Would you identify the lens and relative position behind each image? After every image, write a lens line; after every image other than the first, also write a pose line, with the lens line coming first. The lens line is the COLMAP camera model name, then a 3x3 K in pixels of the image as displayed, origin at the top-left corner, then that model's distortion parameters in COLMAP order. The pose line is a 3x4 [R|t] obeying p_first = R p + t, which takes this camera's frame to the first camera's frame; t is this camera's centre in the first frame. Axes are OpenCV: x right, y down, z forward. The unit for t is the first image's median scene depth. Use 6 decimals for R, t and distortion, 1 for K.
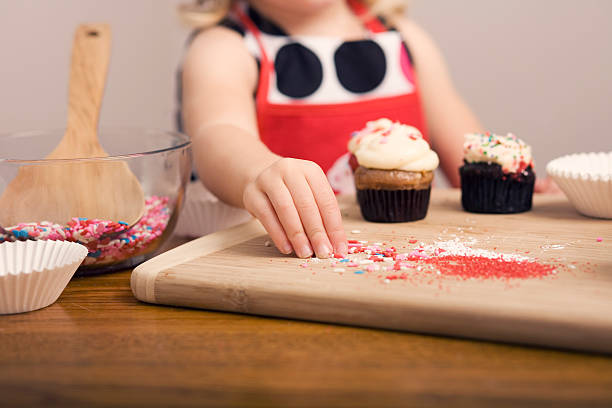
lens RADIAL K [[1546.7, 0, 304.0], [0, 1546.7, 208.0], [0, 0, 1]] dist [0.196716, 0.000000]
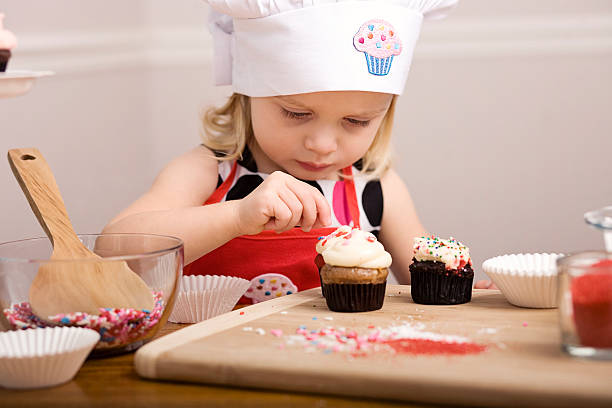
lens RADIAL K [[1546.7, 0, 311.2], [0, 1546.7, 204.8], [0, 0, 1]] dist [0.196716, 0.000000]
pose [[0.999418, -0.001688, 0.034075, -0.015992], [0.004049, 0.997586, -0.069318, 0.010061], [-0.033876, 0.069416, 0.997012, -0.191724]]
